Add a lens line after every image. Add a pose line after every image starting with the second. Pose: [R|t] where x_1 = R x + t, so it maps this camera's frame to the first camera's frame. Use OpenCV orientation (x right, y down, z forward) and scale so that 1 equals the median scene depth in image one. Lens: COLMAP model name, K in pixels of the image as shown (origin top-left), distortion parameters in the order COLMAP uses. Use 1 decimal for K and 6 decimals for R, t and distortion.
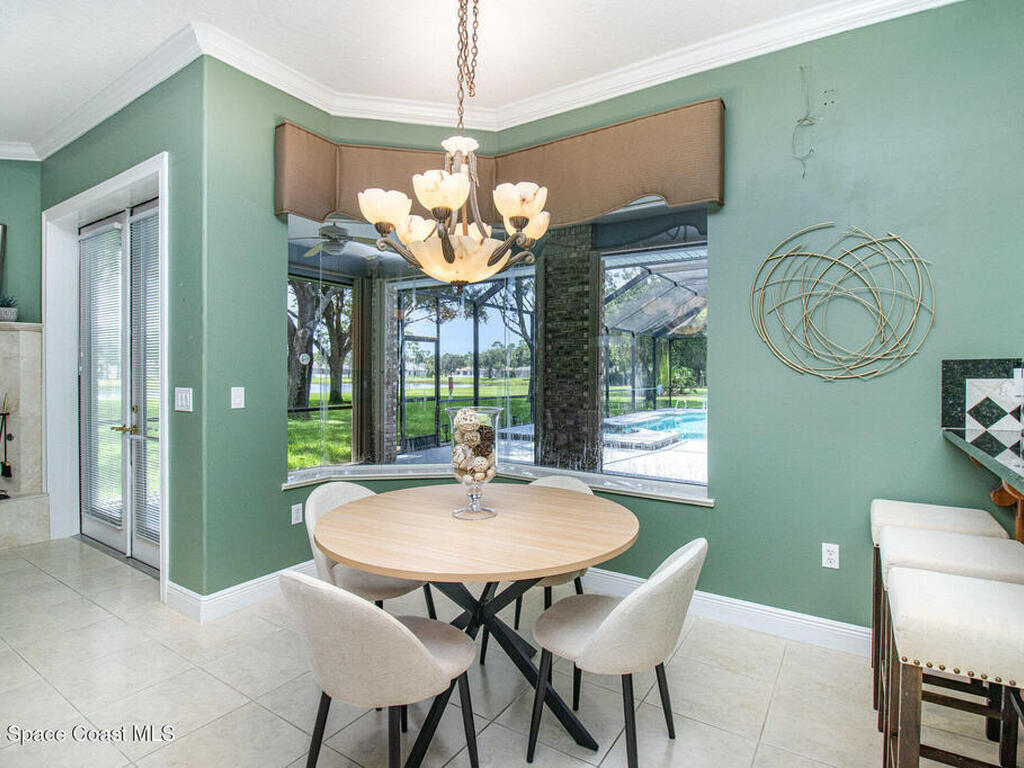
lens RADIAL K [[538.2, 0, 509.1], [0, 538.2, 377.3], [0, 0, 1]] dist [-0.000897, -0.000237]
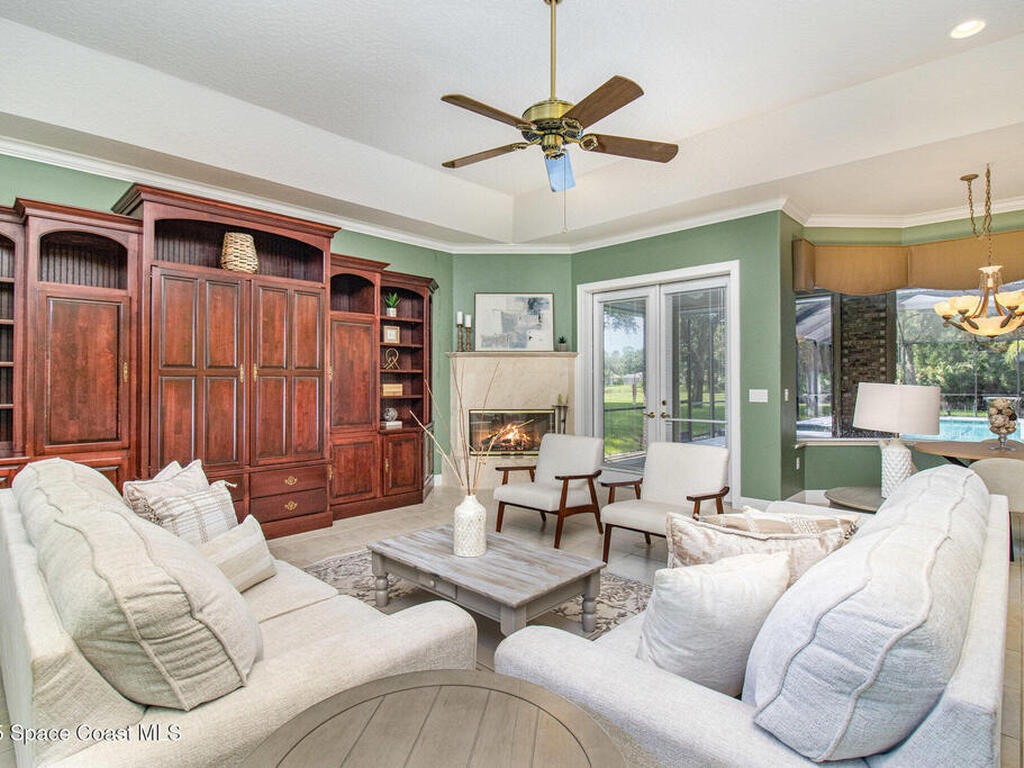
lens RADIAL K [[538.2, 0, 509.1], [0, 538.2, 377.3], [0, 0, 1]] dist [-0.000897, -0.000237]
pose [[0.982490, -0.006662, -0.186194, -0.489880], [0.003976, 0.999883, -0.014797, 0.001712], [0.186270, 0.013798, 0.982402, -0.432765]]
